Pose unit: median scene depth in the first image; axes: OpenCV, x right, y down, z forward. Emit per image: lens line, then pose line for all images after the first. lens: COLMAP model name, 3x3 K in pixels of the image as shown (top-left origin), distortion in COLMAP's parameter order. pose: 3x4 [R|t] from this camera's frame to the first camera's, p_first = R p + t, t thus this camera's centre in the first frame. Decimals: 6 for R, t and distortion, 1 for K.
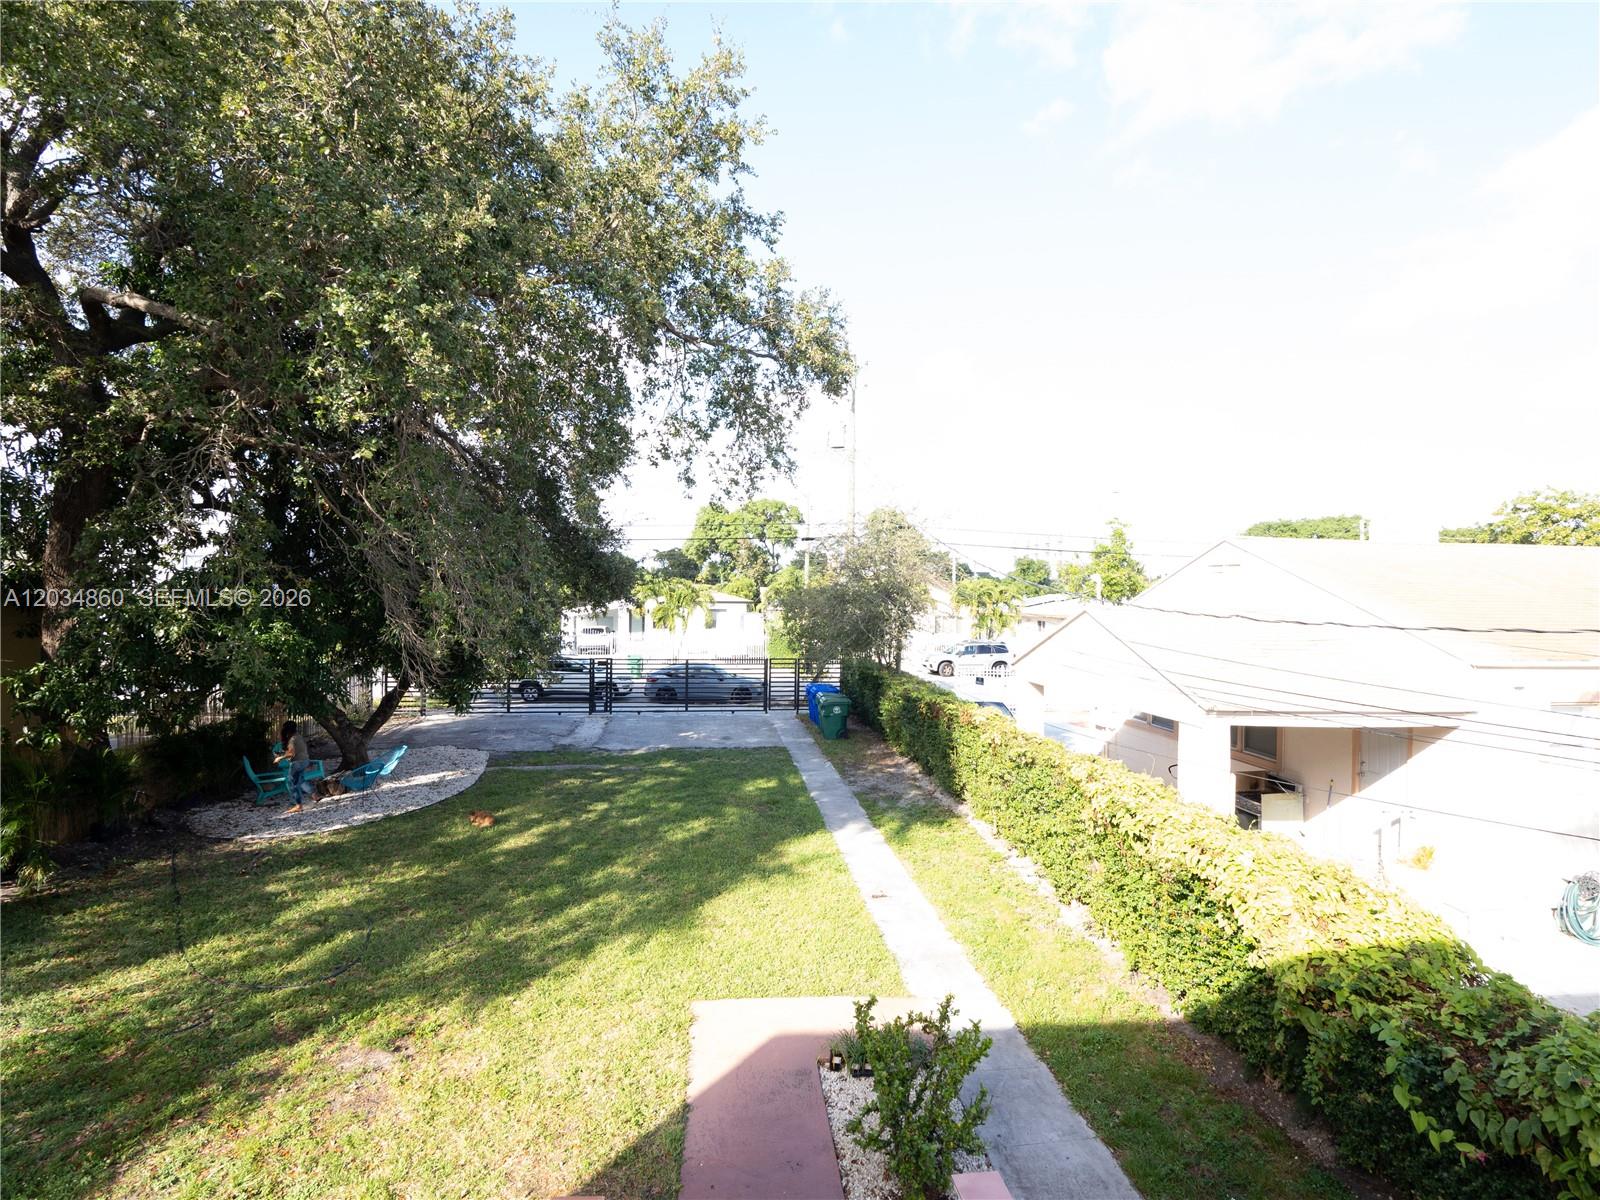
lens RADIAL K [[819.8, 0, 800.3], [0, 819.8, 544.0], [0, 0, 1]] dist [-0.010810, 0.000983]
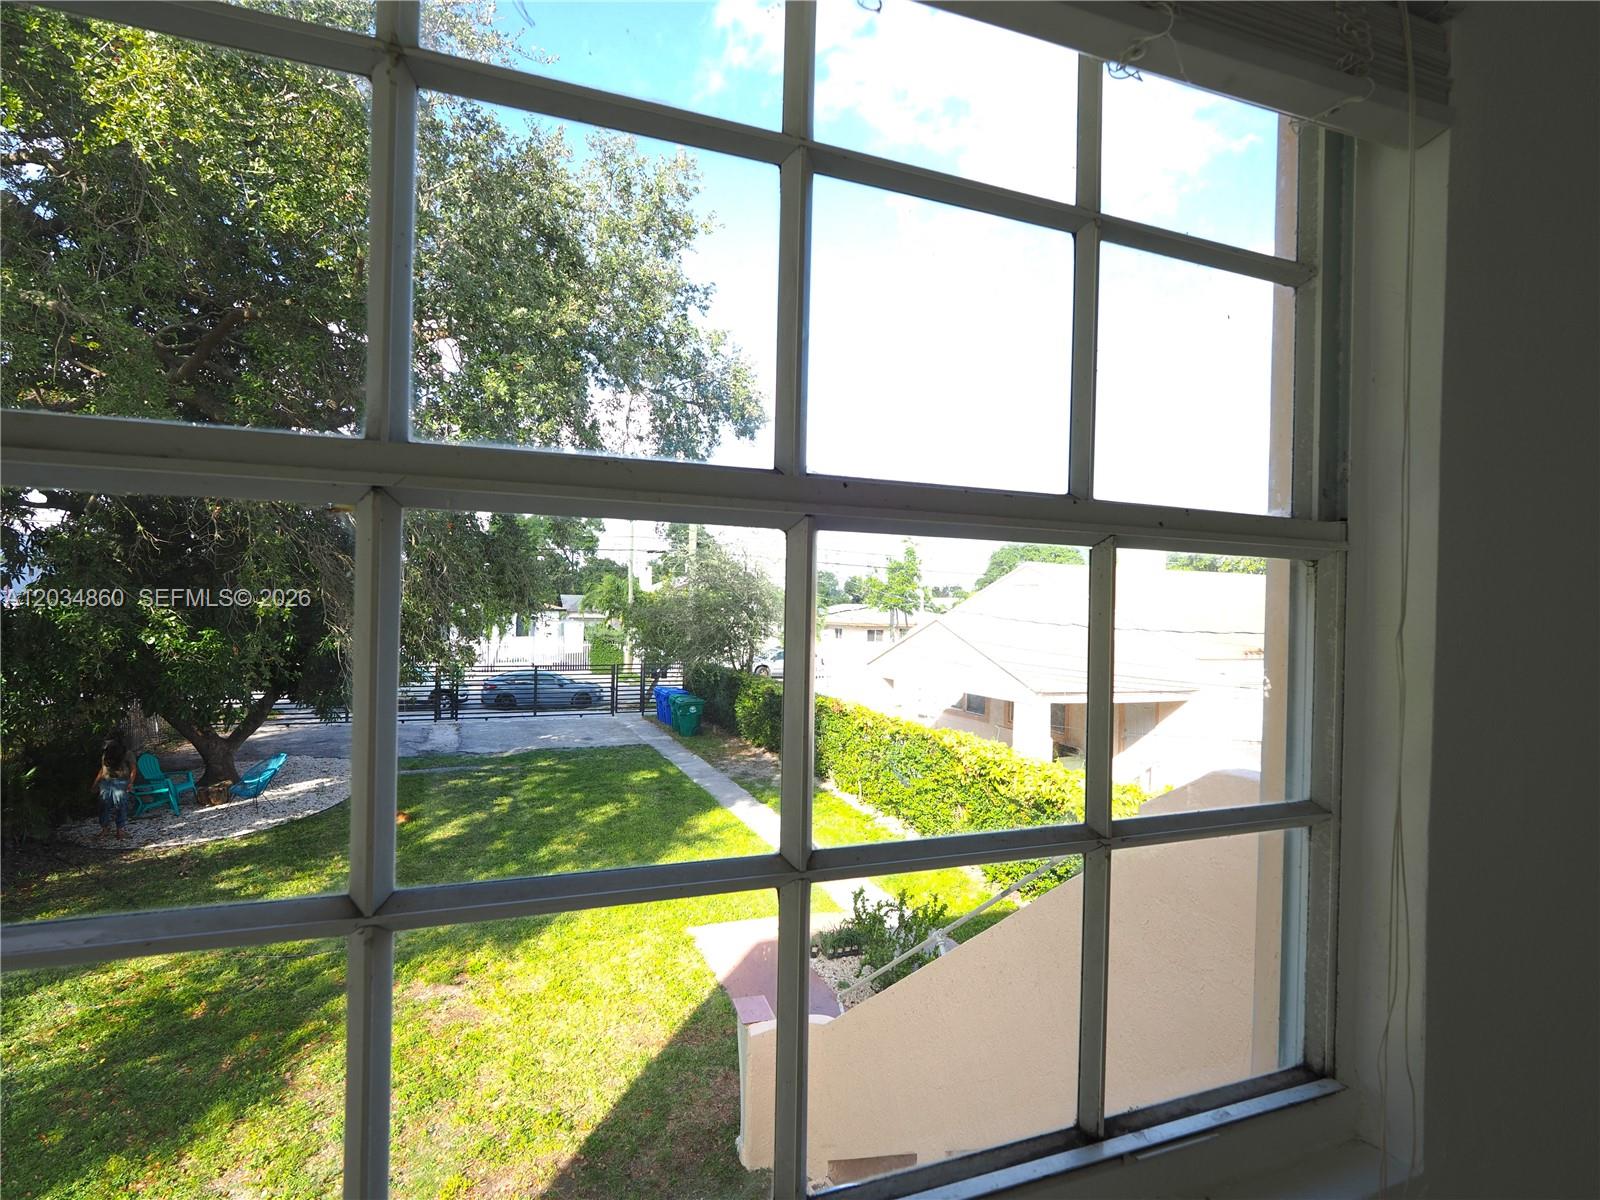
lens RADIAL K [[819.8, 0, 800.3], [0, 819.8, 544.0], [0, 0, 1]] dist [-0.010810, 0.000983]
pose [[0.963515, 0.026253, 0.266365, -0.194441], [-0.023469, 0.999632, -0.013630, -0.012805], [-0.266624, 0.006882, 0.963776, -0.168055]]
